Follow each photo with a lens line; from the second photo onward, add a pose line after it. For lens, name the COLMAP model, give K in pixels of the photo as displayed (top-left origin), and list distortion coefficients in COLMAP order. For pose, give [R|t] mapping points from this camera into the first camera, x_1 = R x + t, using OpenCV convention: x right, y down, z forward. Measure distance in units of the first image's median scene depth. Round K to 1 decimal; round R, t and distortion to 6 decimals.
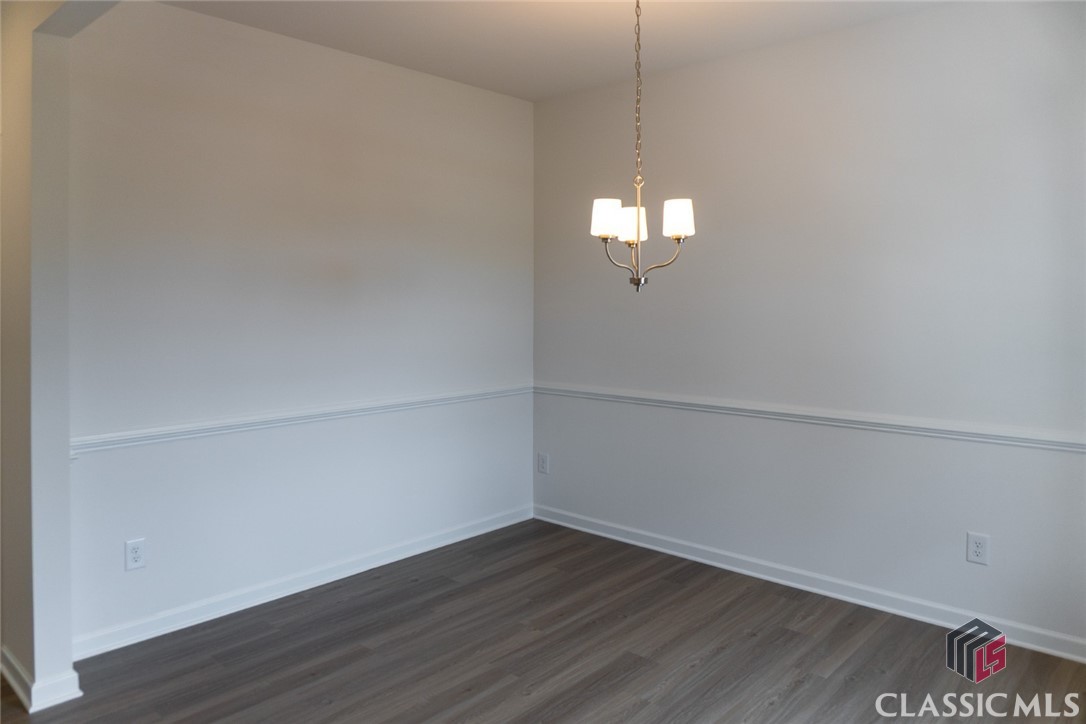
lens RADIAL K [[750.2, 0, 518.4], [0, 750.2, 364.1], [0, 0, 1]] dist [-0.008846, -0.002501]
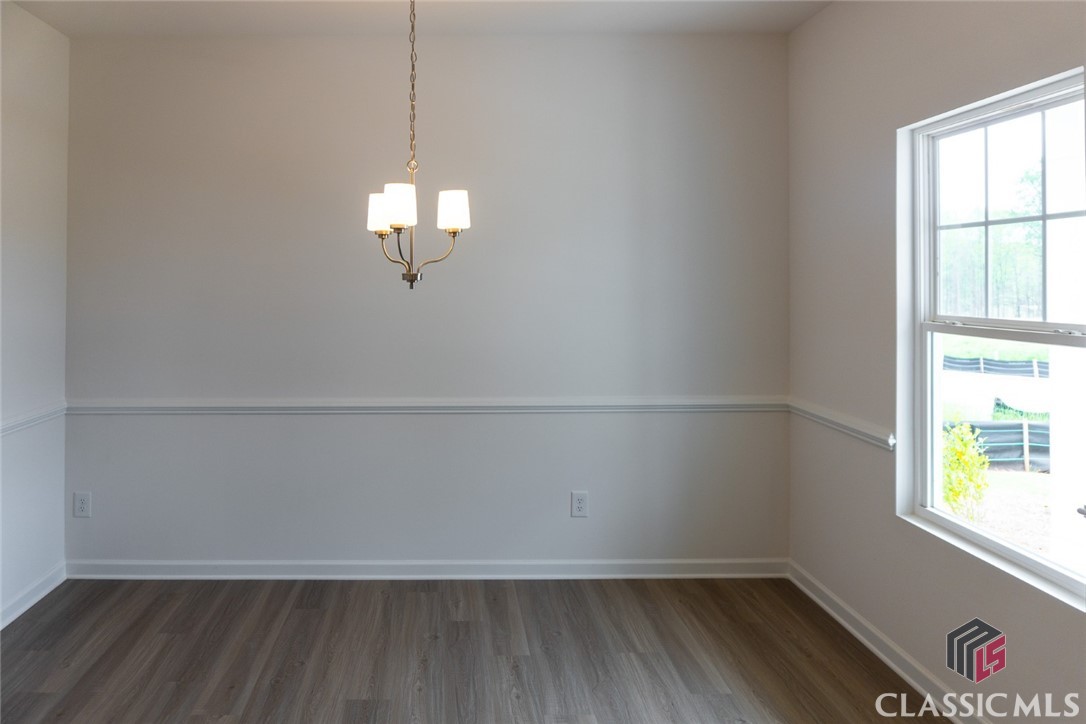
lens RADIAL K [[768.0, 0, 543.0], [0, 768.0, 334.0], [0, 0, 1]] dist [-0.010701, -0.004387]
pose [[0.730341, -0.044710, 0.681618, -0.226265], [0.061227, 0.998124, -0.000132, -0.021365], [-0.680333, 0.041830, 0.731708, 0.146475]]
